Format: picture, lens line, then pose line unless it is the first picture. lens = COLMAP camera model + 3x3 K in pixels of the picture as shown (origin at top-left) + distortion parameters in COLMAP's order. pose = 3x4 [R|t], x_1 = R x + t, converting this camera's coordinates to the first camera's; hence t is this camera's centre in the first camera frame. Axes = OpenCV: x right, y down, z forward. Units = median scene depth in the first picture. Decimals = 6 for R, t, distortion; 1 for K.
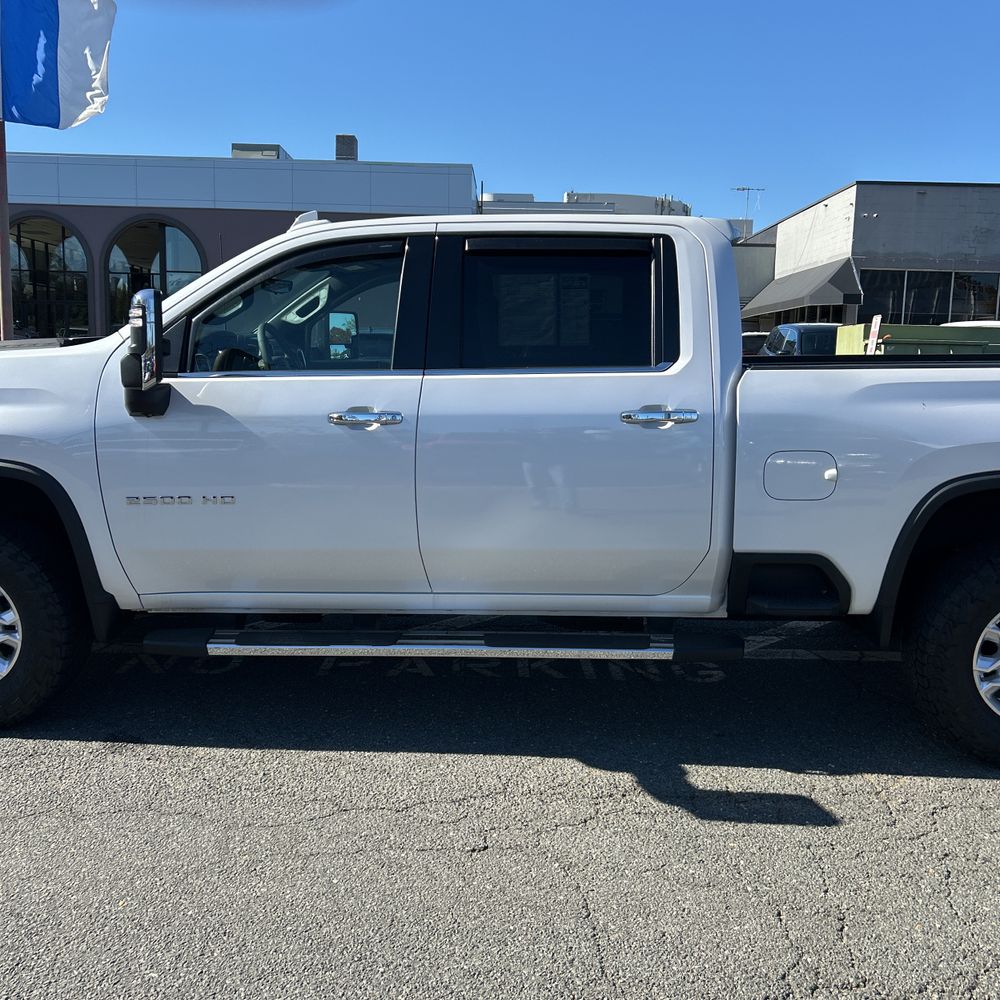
lens RADIAL K [[1002.1, 0, 492.0], [0, 1002.1, 501.8], [0, 0, 1]] dist [0.022630, 0.000000]
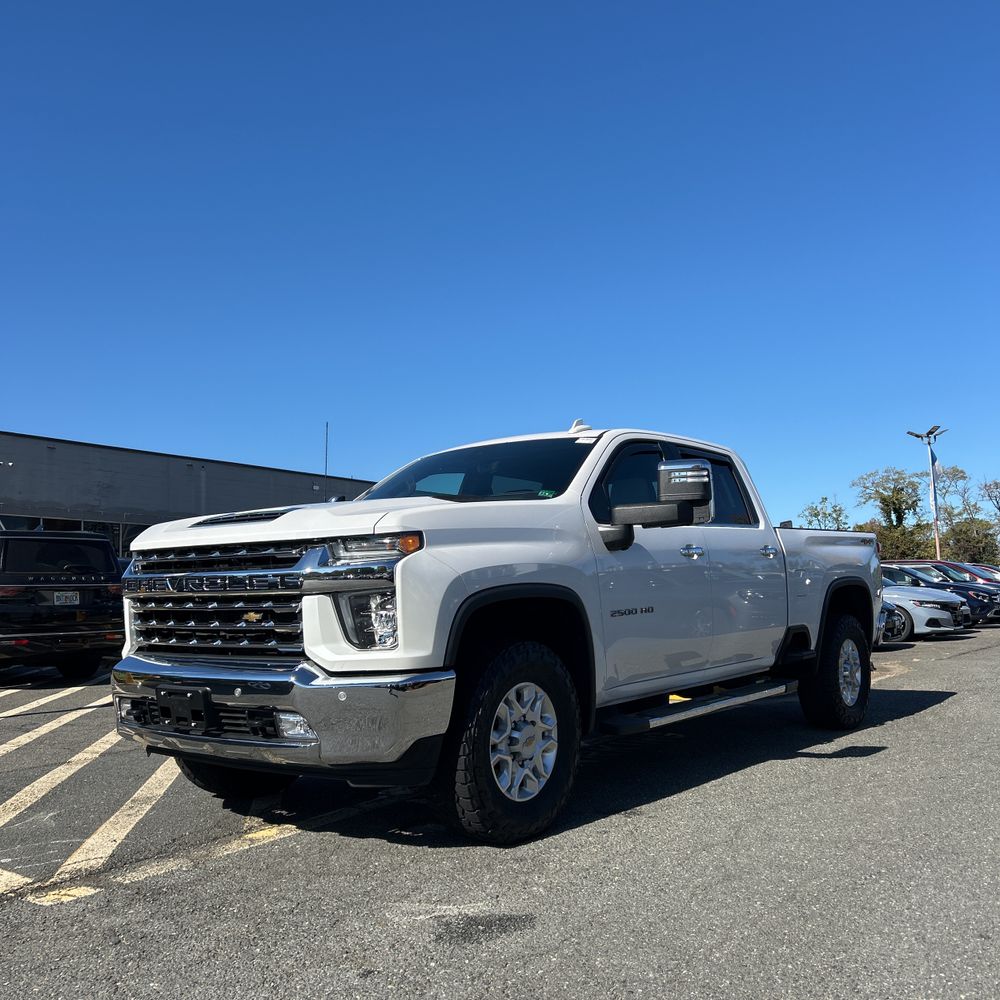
lens RADIAL K [[1002.1, 0, 502.8], [0, 1002.1, 506.4], [0, 0, 1]] dist [0.022630, 0.000000]
pose [[0.554824, 0.049622, 0.830487, -1.534137], [0.158819, 0.973546, -0.164272, 0.054625], [-0.816668, 0.223039, 0.532265, 0.388183]]
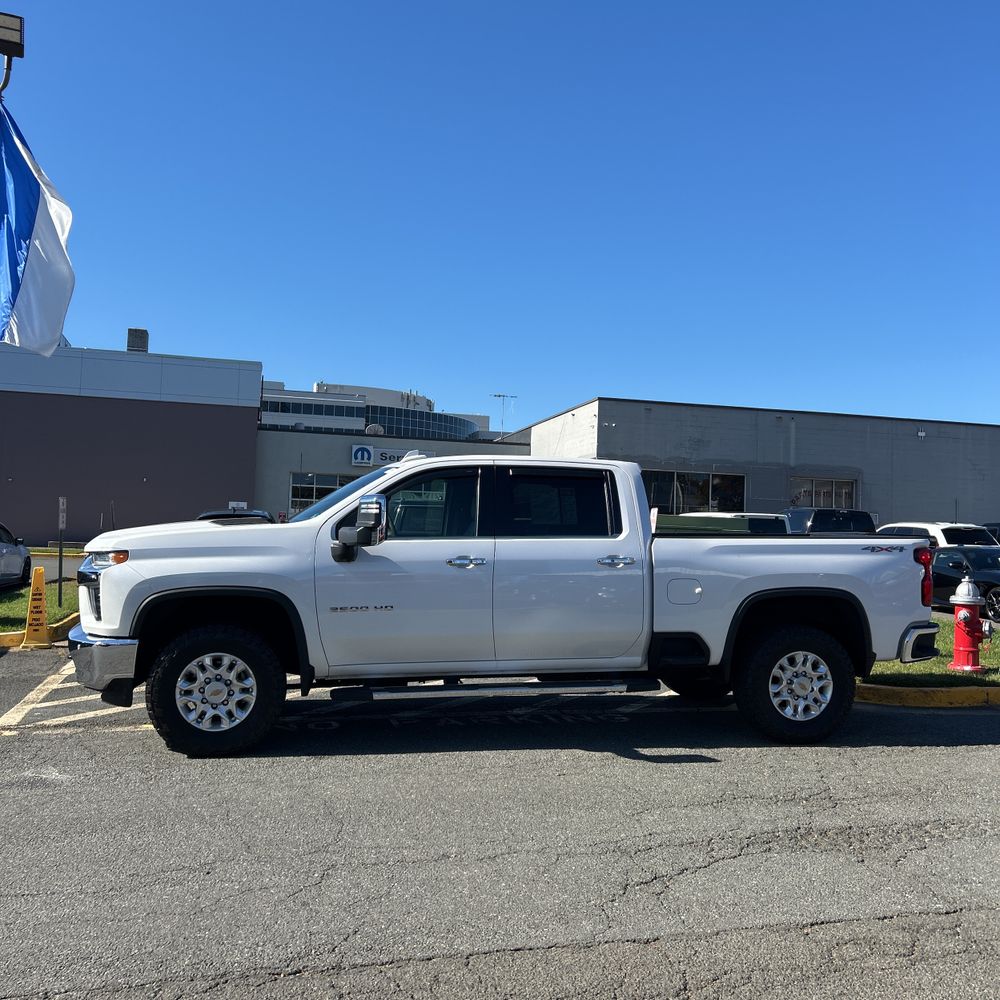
lens RADIAL K [[1002.1, 0, 511.7], [0, 1002.1, 468.6], [0, 0, 1]] dist [0.022630, 0.000000]
pose [[0.962030, 0.026492, 0.271654, -0.540152], [0.031900, 0.977545, -0.208299, 0.132750], [-0.271072, 0.209055, 0.939583, -0.781168]]
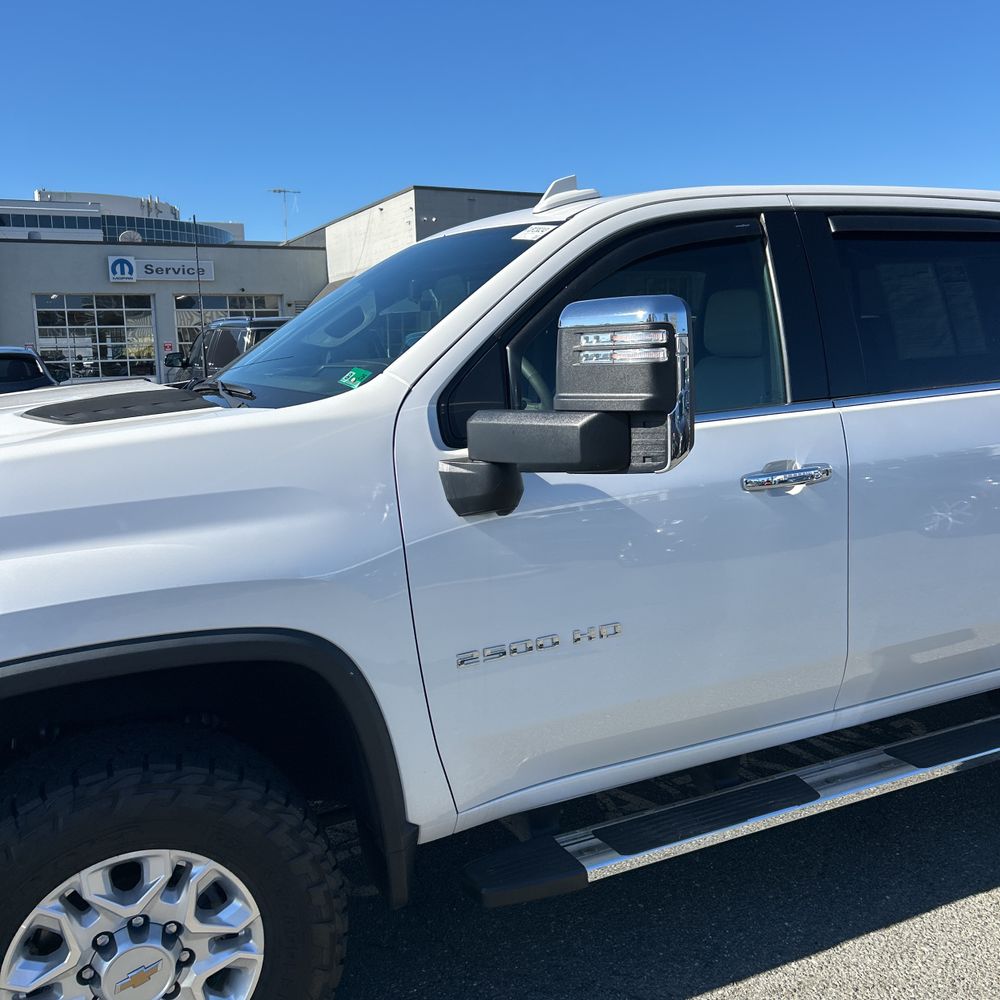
lens RADIAL K [[1002.1, 0, 486.2], [0, 1002.1, 501.1], [0, 0, 1]] dist [0.022630, 0.000000]
pose [[0.883856, -0.114578, 0.453509, -0.599644], [0.116611, 0.992898, 0.023586, -0.104526], [-0.452990, 0.032037, 0.890940, 0.475129]]
